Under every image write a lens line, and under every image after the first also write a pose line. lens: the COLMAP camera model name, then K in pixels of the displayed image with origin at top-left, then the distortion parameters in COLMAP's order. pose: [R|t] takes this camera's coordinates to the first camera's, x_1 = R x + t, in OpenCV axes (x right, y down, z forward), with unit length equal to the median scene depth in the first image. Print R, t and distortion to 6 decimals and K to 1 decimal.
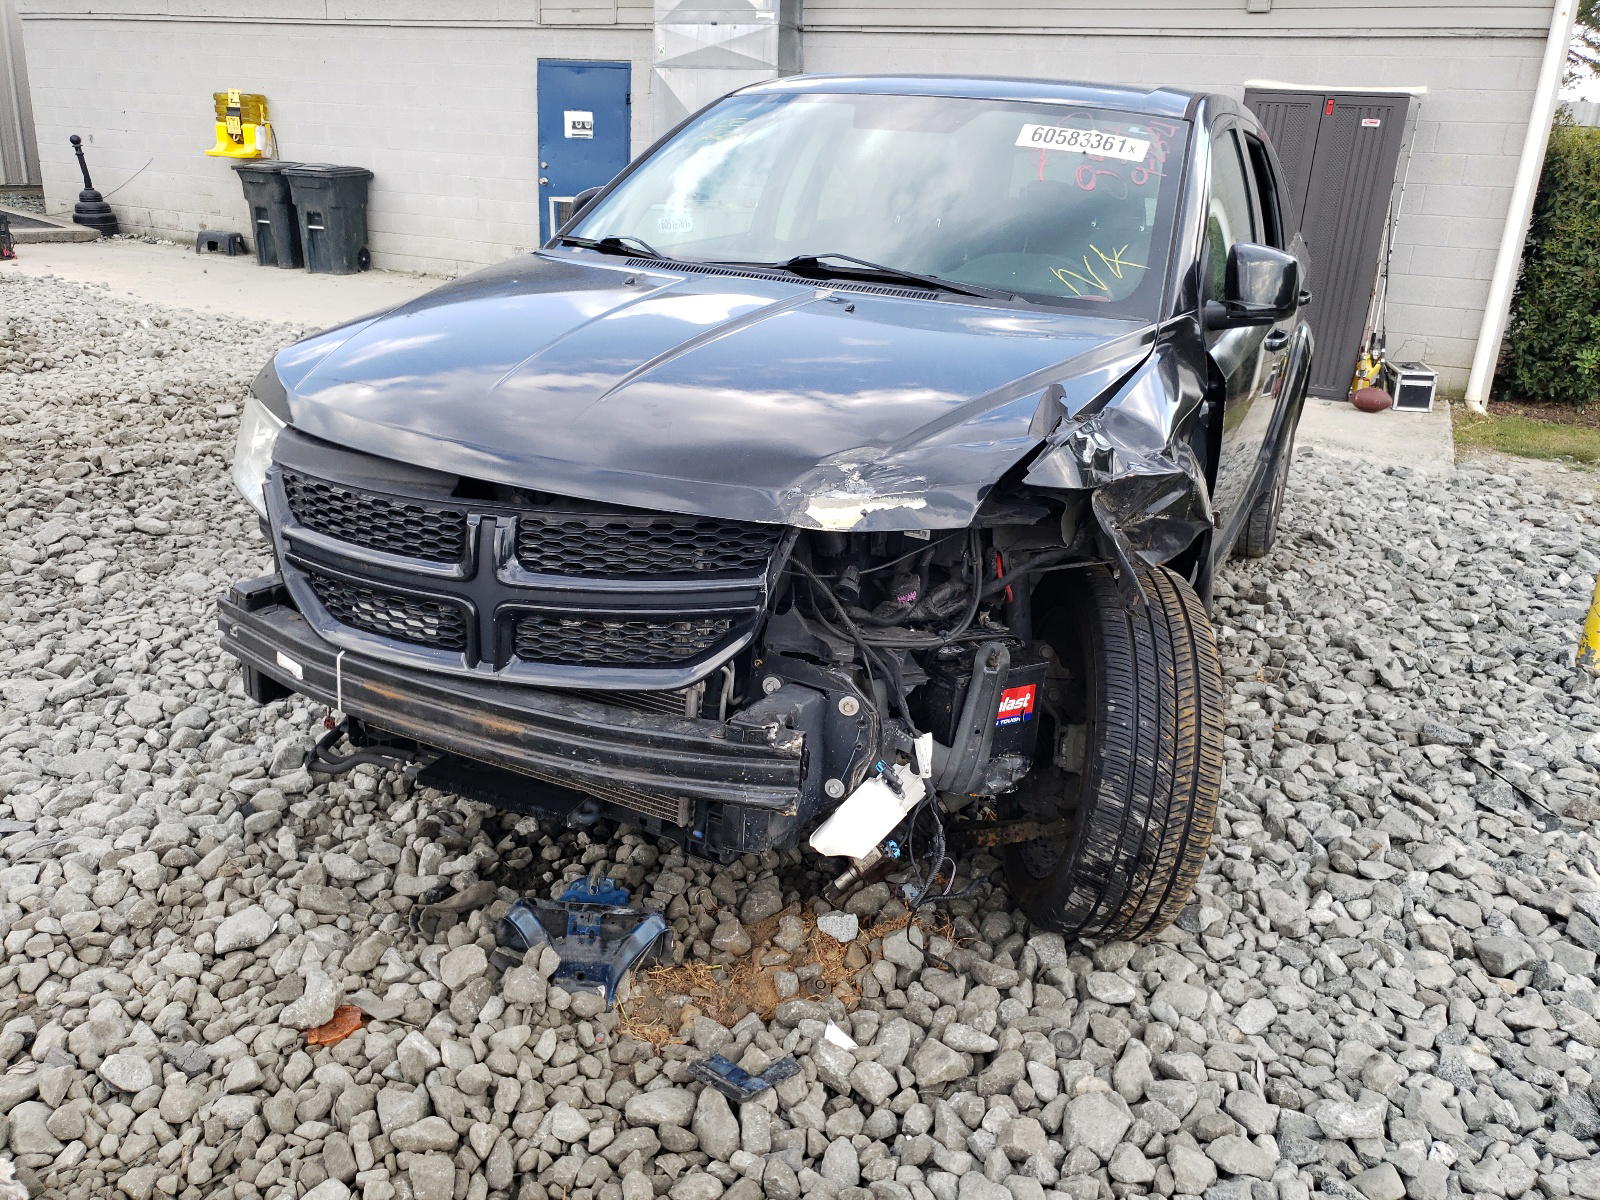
lens RADIAL K [[1279.8, 0, 800.0], [0, 1279.8, 600.0], [0, 0, 1]] dist [0.009649, 0.010770]
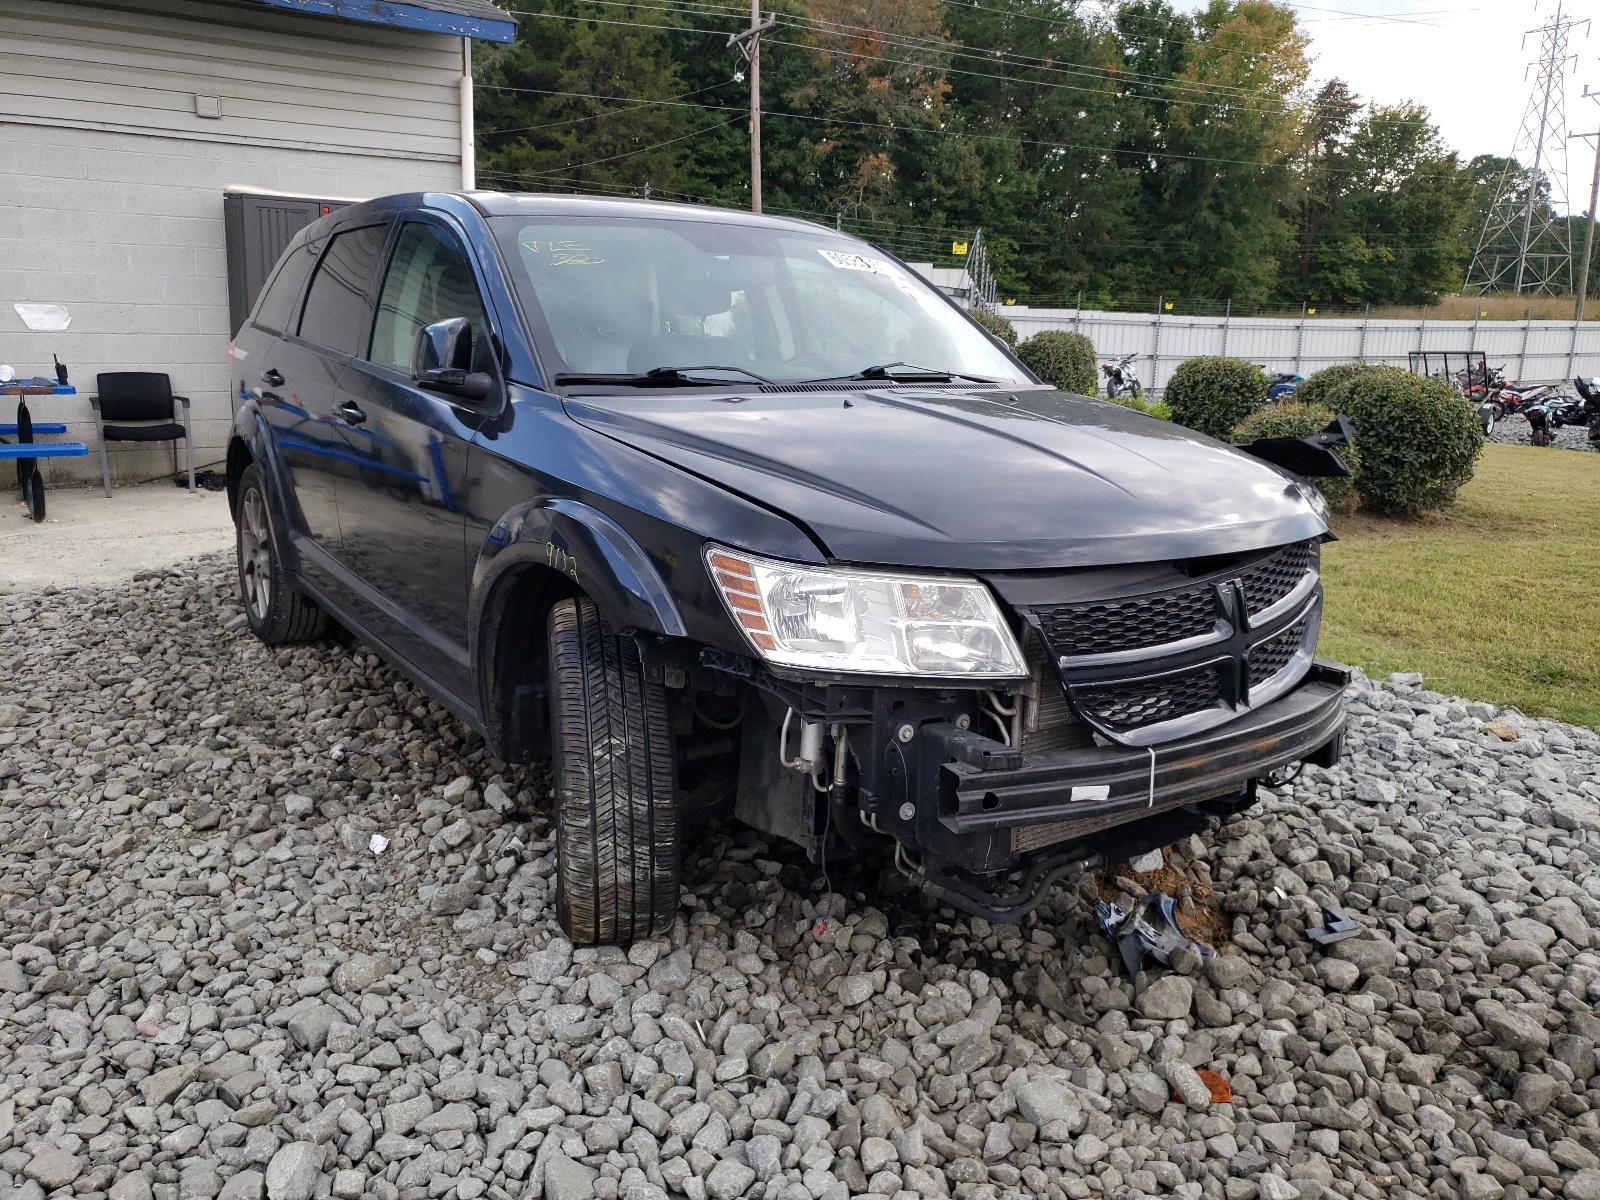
lens RADIAL K [[1279.1, 0, 800.0], [0, 1279.1, 600.0], [0, 0, 1]] dist [0.017575, 0.013615]
pose [[0.475276, -0.237478, 0.847182, -1.344510], [0.291047, 0.951112, 0.103331, -0.267686], [-0.830304, 0.197459, 0.521158, 0.649694]]
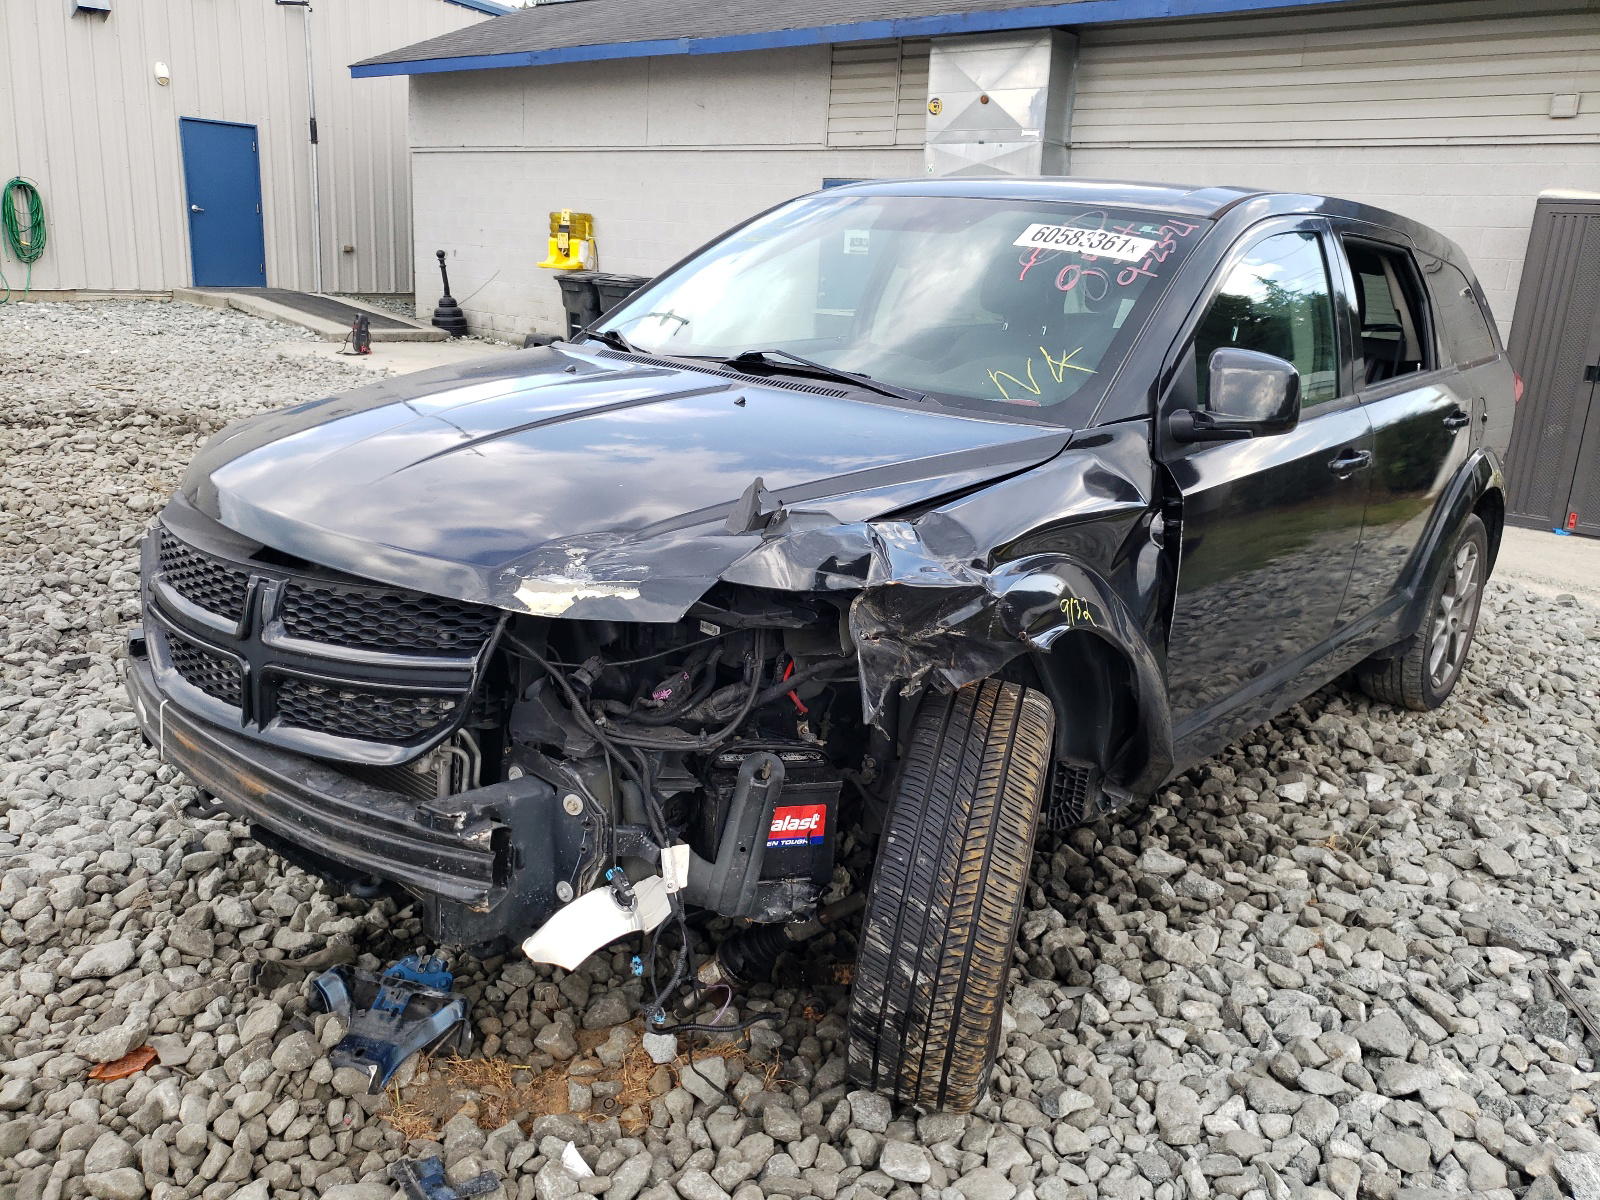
lens RADIAL K [[1279.1, 0, 800.0], [0, 1279.1, 600.0], [0, 0, 1]] dist [0.017575, 0.013615]
pose [[0.966258, 0.072797, -0.247076, 0.324068], [-0.093362, 0.992985, -0.072553, -0.010553], [0.240061, 0.093173, 0.966276, 0.080184]]
